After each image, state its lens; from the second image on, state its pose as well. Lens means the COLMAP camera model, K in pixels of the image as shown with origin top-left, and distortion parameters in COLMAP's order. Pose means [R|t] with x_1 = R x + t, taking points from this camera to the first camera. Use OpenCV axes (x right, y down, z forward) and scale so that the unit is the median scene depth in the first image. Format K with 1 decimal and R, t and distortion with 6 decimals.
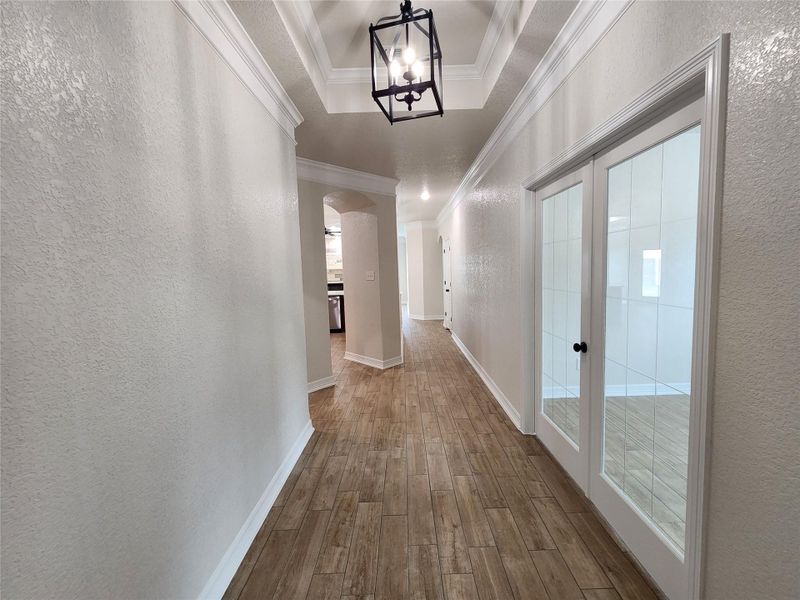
lens RADIAL K [[326.4, 0, 401.9], [0, 326.4, 297.9], [0, 0, 1]] dist [0.001615, -0.000044]
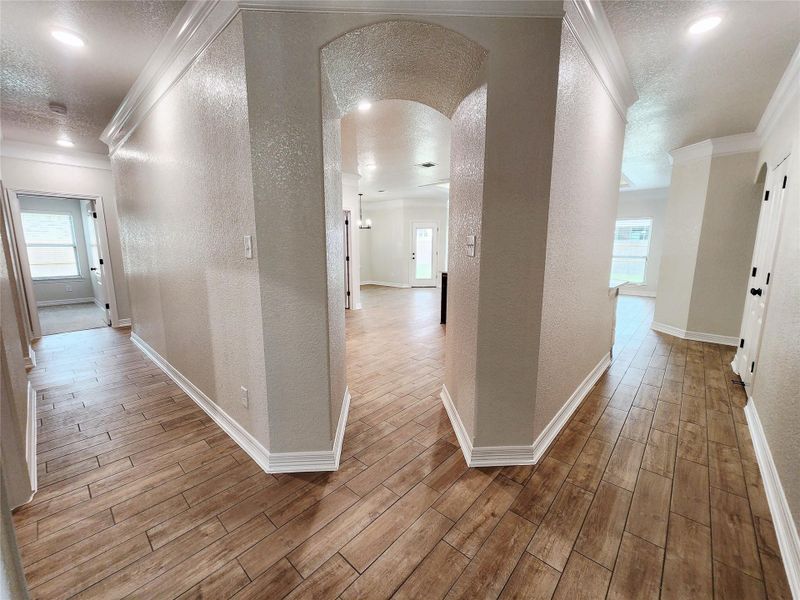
lens RADIAL K [[326.4, 0, 394.0], [0, 326.4, 296.5], [0, 0, 1]] dist [0.001615, -0.000044]
pose [[0.741019, 0.139544, -0.656824, 0.113438], [-0.087227, 0.989884, 0.111895, -0.035521], [0.665794, -0.025624, 0.745695, 0.613243]]
